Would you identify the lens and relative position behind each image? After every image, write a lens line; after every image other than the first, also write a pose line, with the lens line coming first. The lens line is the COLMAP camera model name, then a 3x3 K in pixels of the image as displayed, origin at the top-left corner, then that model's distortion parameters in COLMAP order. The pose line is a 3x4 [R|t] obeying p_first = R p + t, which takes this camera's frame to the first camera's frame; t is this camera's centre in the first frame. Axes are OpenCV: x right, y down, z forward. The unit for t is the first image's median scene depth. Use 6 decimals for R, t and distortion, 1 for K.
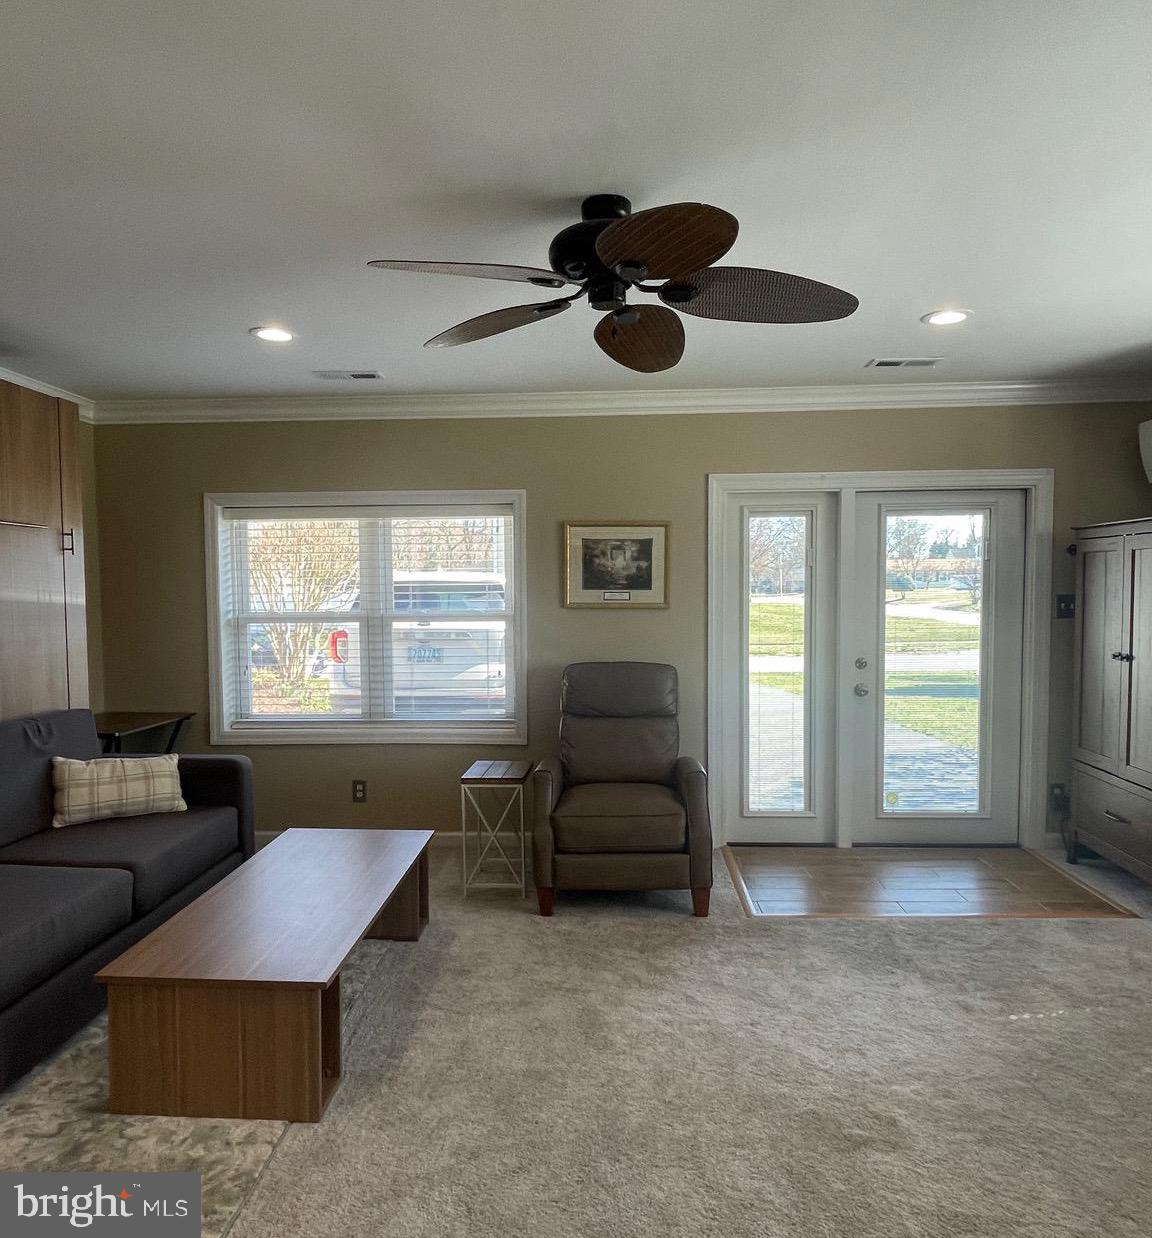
lens RADIAL K [[853.2, 0, 574.3], [0, 853.2, 642.2], [0, 0, 1]] dist [0.003980, -0.008721]
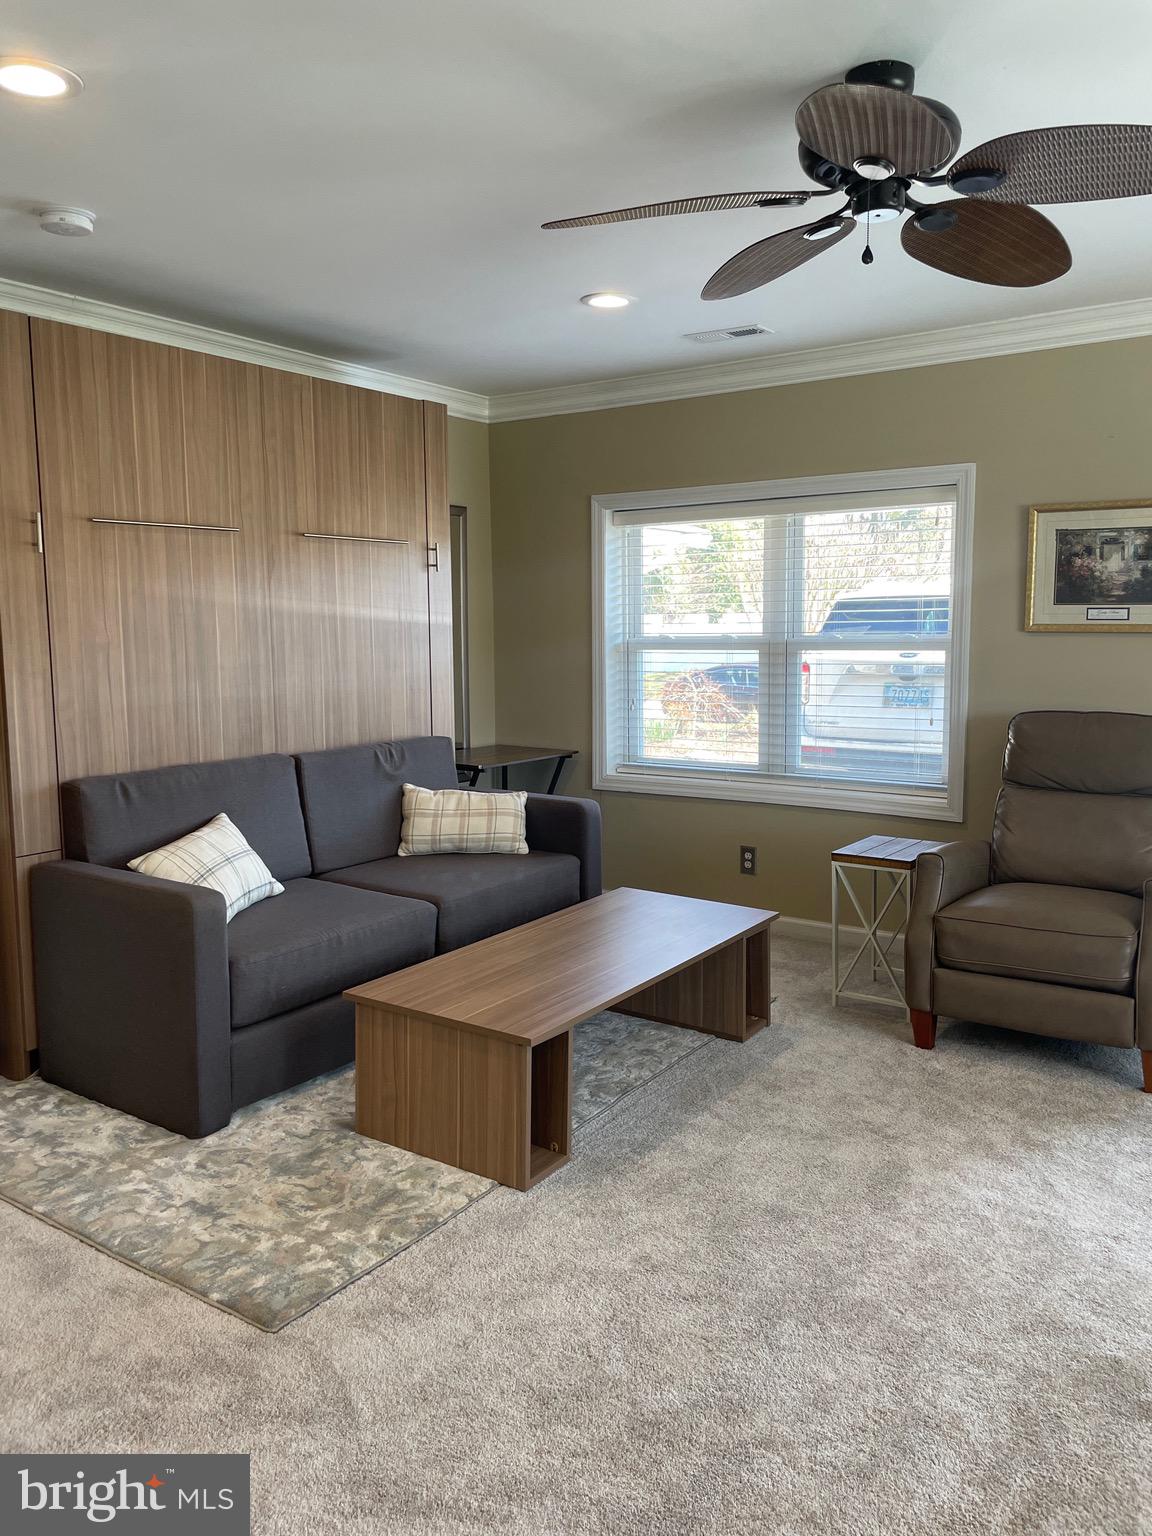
lens RADIAL K [[1167.4, 0, 592.6], [0, 1167.4, 746.0], [0, 0, 1]] dist [0.084831, -0.118678]
pose [[0.853404, 0.056188, -0.518213, 0.225187], [-0.027922, 0.997674, 0.062192, 0.003729], [0.520502, -0.038606, 0.852987, -0.011232]]
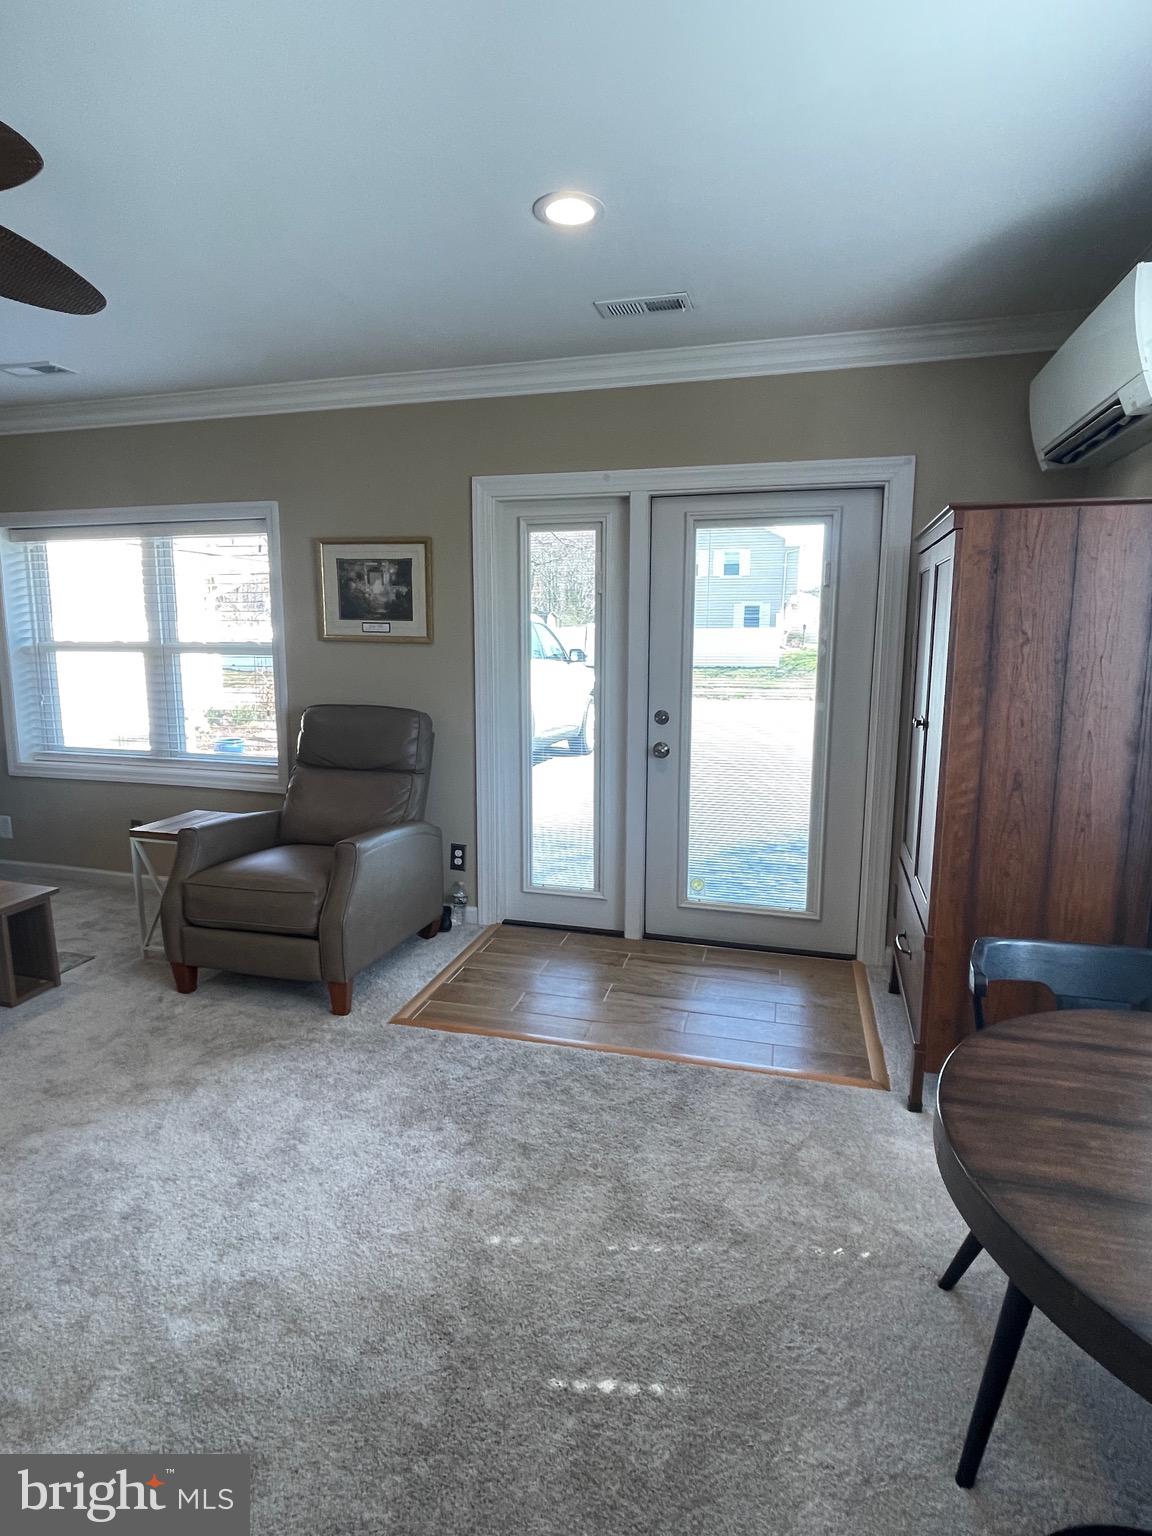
lens RADIAL K [[809.9, 0, 575.6], [0, 809.9, 763.9], [0, 0, 1]] dist [-0.002025, -0.000846]
pose [[0.976091, 0.049884, -0.211563, 0.496368], [-0.028066, 0.994086, 0.104907, -0.010539], [0.215545, -0.096461, 0.971718, 0.284892]]
